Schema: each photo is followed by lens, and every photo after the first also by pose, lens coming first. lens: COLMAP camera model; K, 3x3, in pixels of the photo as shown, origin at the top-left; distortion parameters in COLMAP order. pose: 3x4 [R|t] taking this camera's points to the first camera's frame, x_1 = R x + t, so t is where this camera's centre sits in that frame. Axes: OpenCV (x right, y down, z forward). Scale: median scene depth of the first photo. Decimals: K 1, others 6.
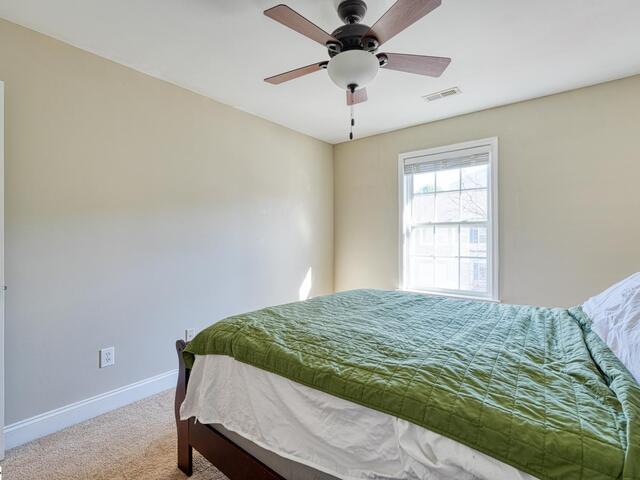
lens RADIAL K [[320.1, 0, 320.0], [0, 320.1, 240.0], [0, 0, 1]] dist [0.001323, 0.000115]
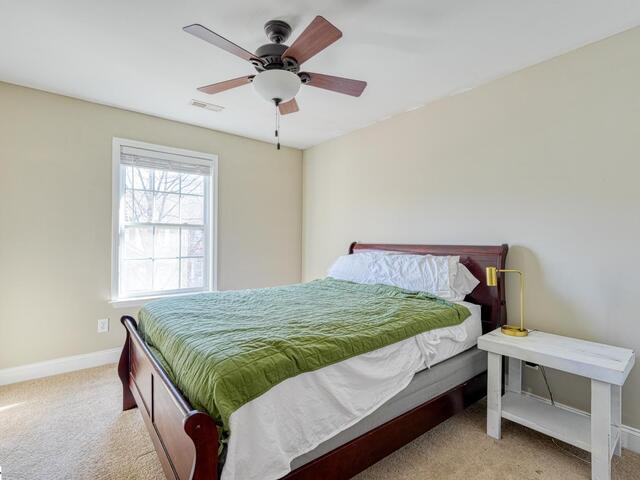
lens RADIAL K [[320.1, 0, 320.0], [0, 320.1, 240.0], [0, 0, 1]] dist [0.001323, 0.000115]
pose [[0.192695, 0.001860, 0.981257, -0.521614], [-0.000413, 0.999998, -0.001814, -0.001745], [-0.981259, -0.000056, 0.192696, 0.360086]]
